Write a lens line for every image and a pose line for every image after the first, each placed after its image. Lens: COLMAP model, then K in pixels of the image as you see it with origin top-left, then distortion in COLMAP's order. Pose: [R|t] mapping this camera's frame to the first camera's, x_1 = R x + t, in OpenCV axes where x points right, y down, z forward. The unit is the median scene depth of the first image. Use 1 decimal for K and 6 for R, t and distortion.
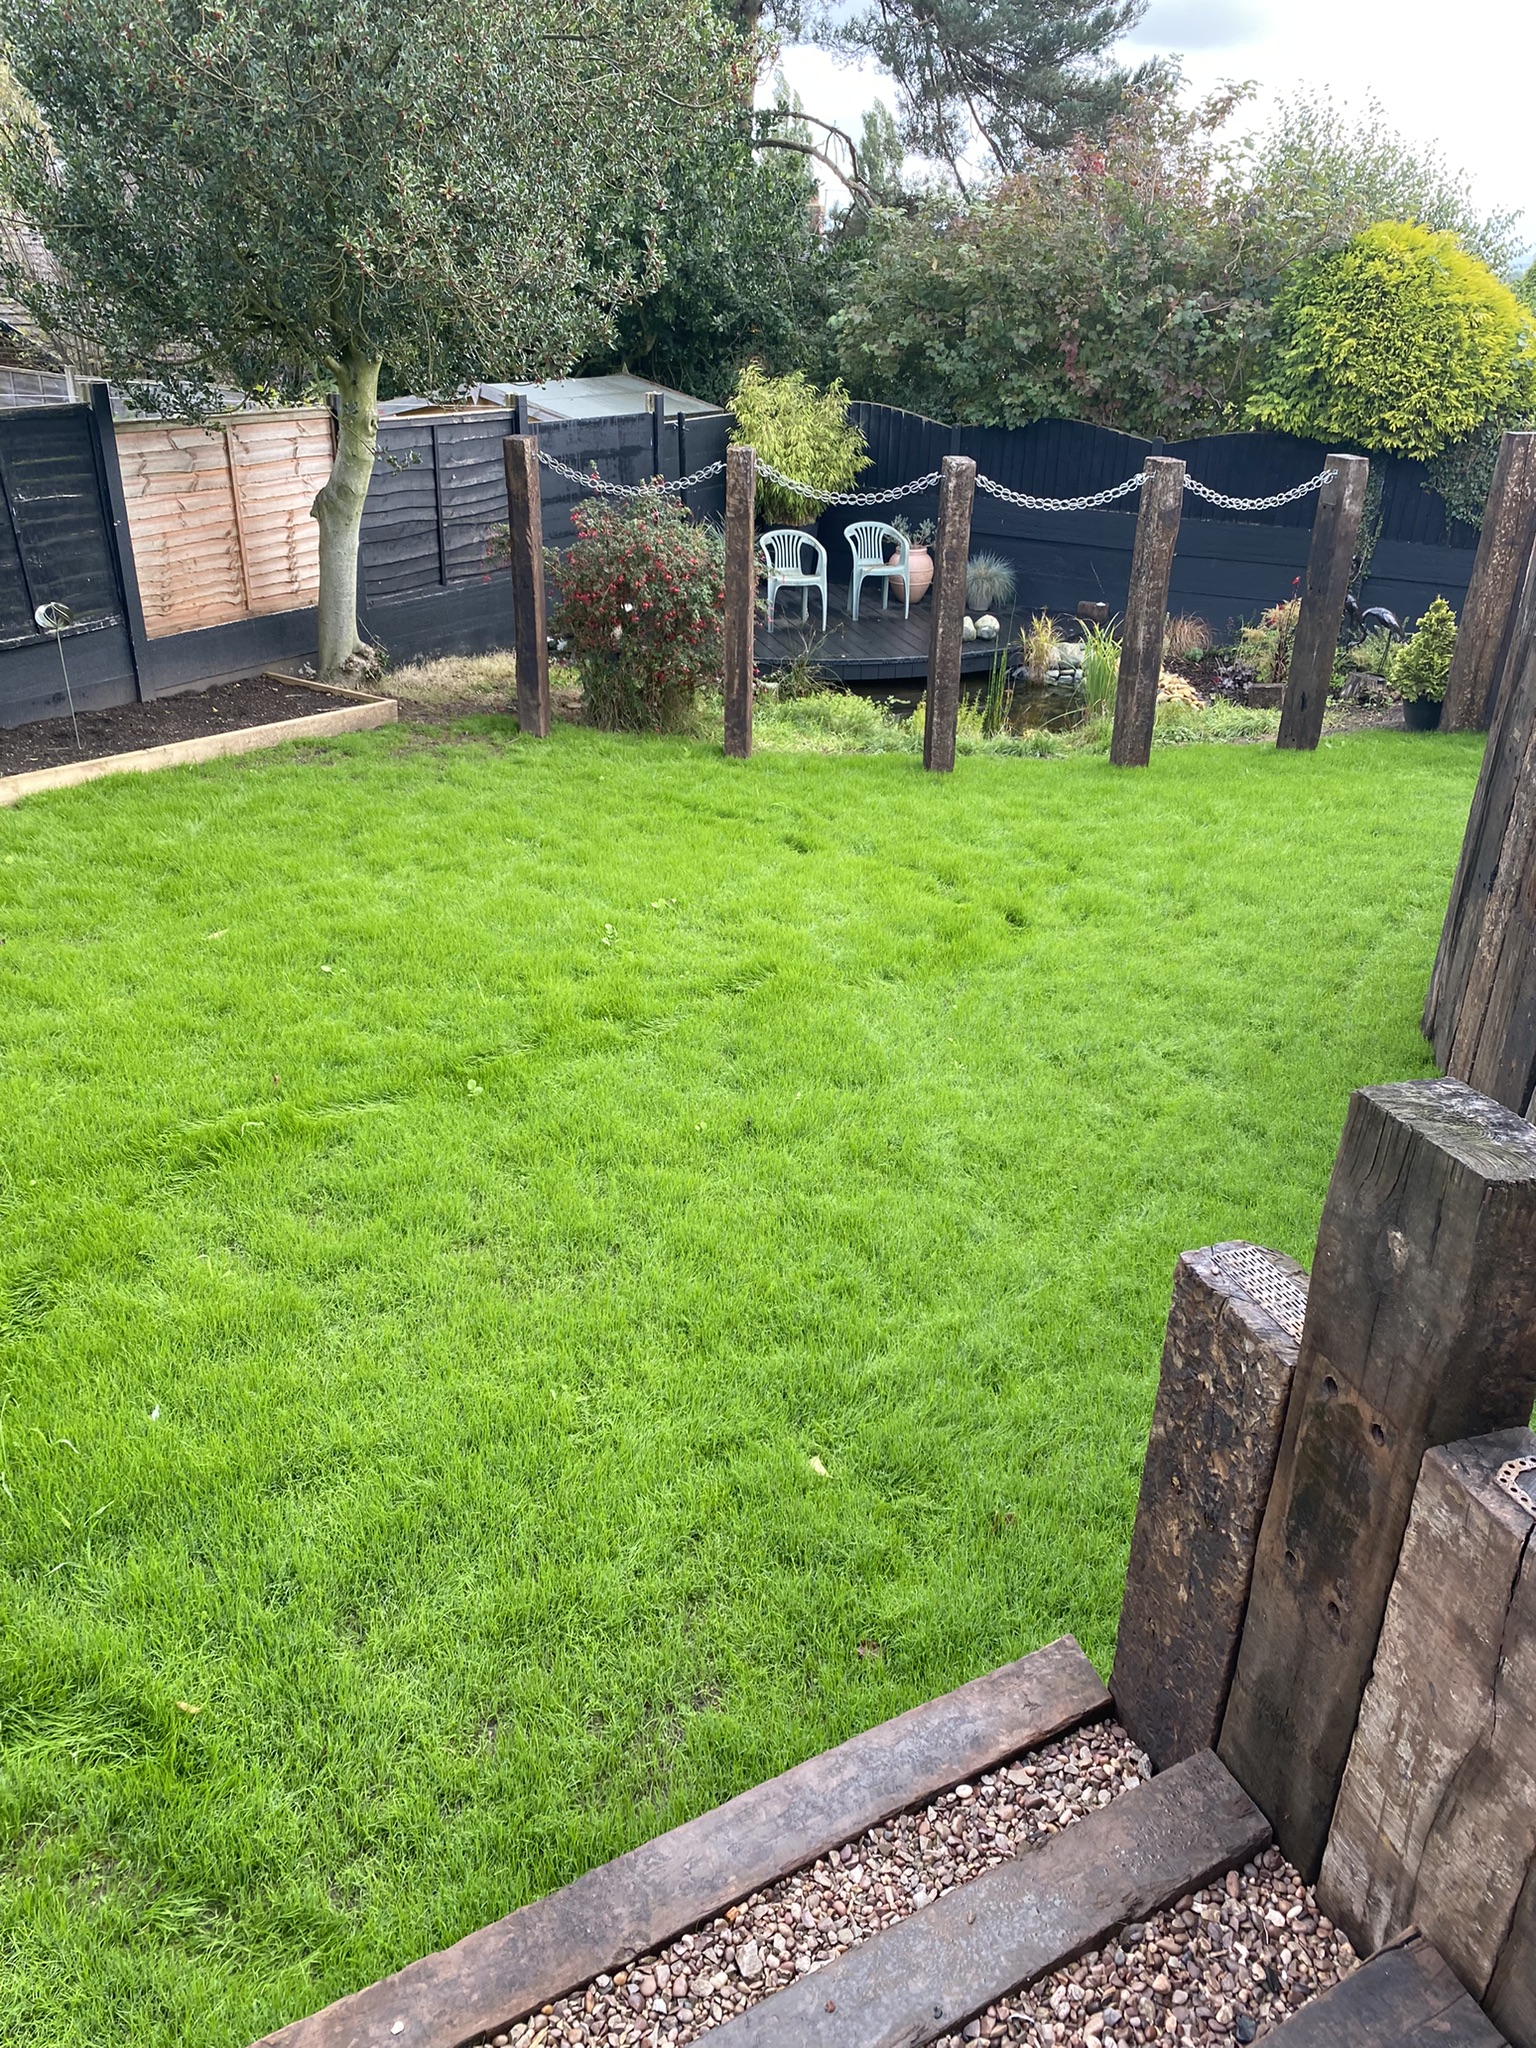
lens RADIAL K [[1539.1, 0, 772.7], [0, 1539.1, 1044.0], [0, 0, 1]] dist [0.014464, -0.000702]
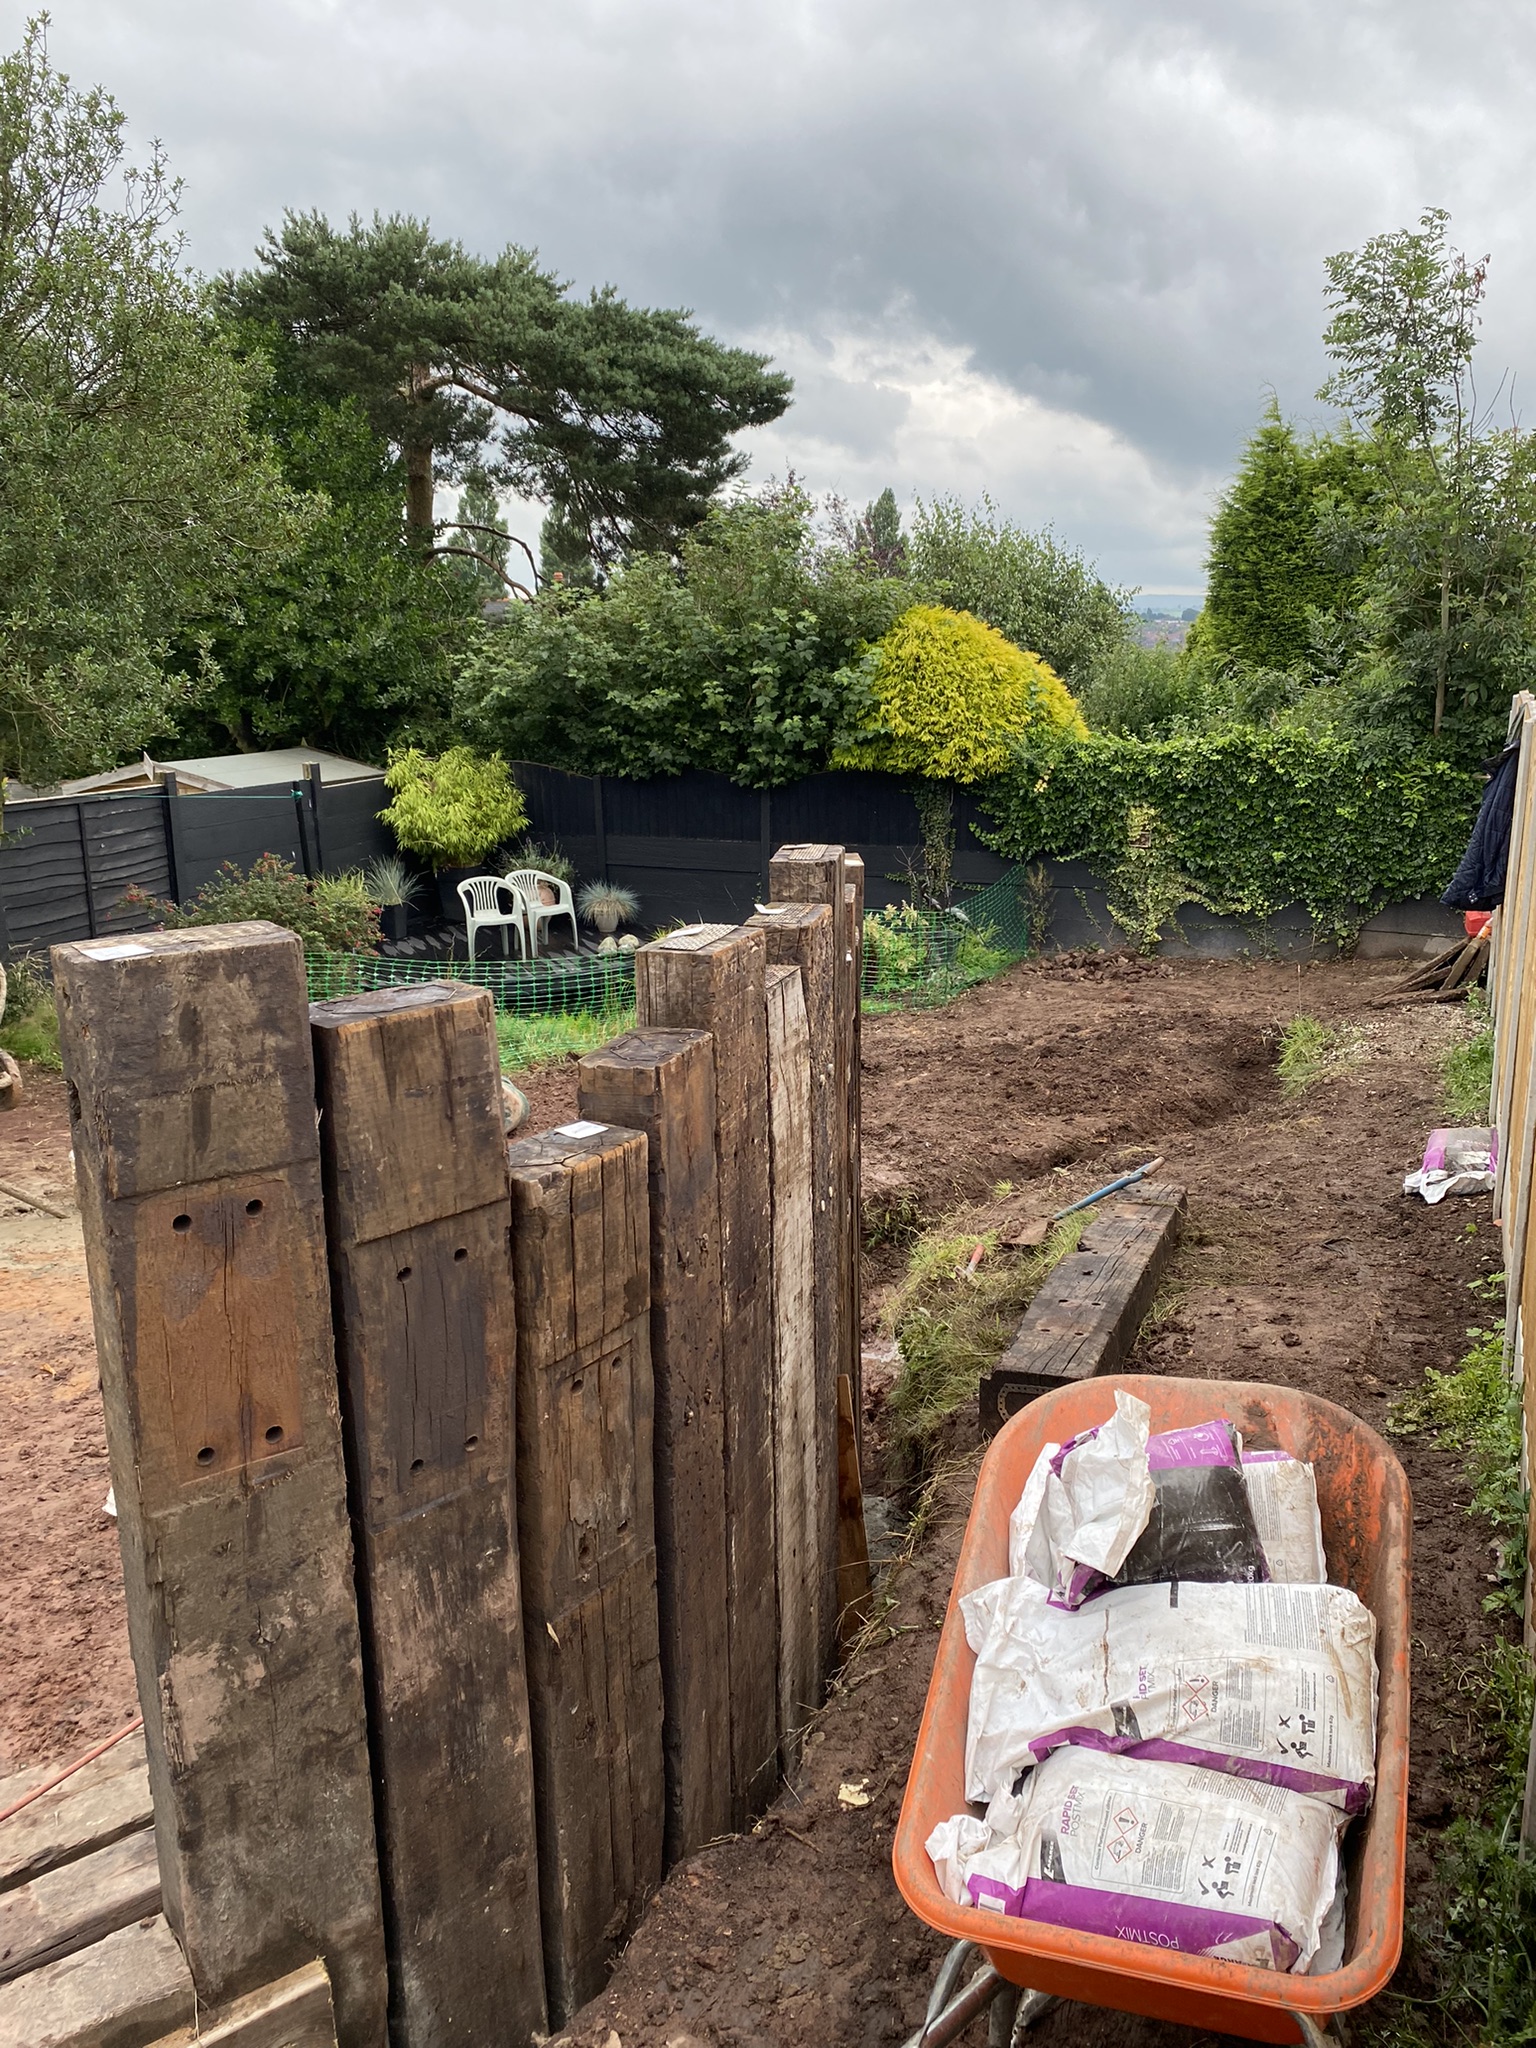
lens RADIAL K [[1541.3, 0, 765.4], [0, 1541.3, 1017.5], [0, 0, 1]] dist [0.123008, -0.291520]
pose [[0.991950, -0.069819, 0.105647, 0.195801], [0.091477, 0.971975, -0.216557, 0.051331], [-0.087566, 0.224478, 0.970537, -0.134970]]
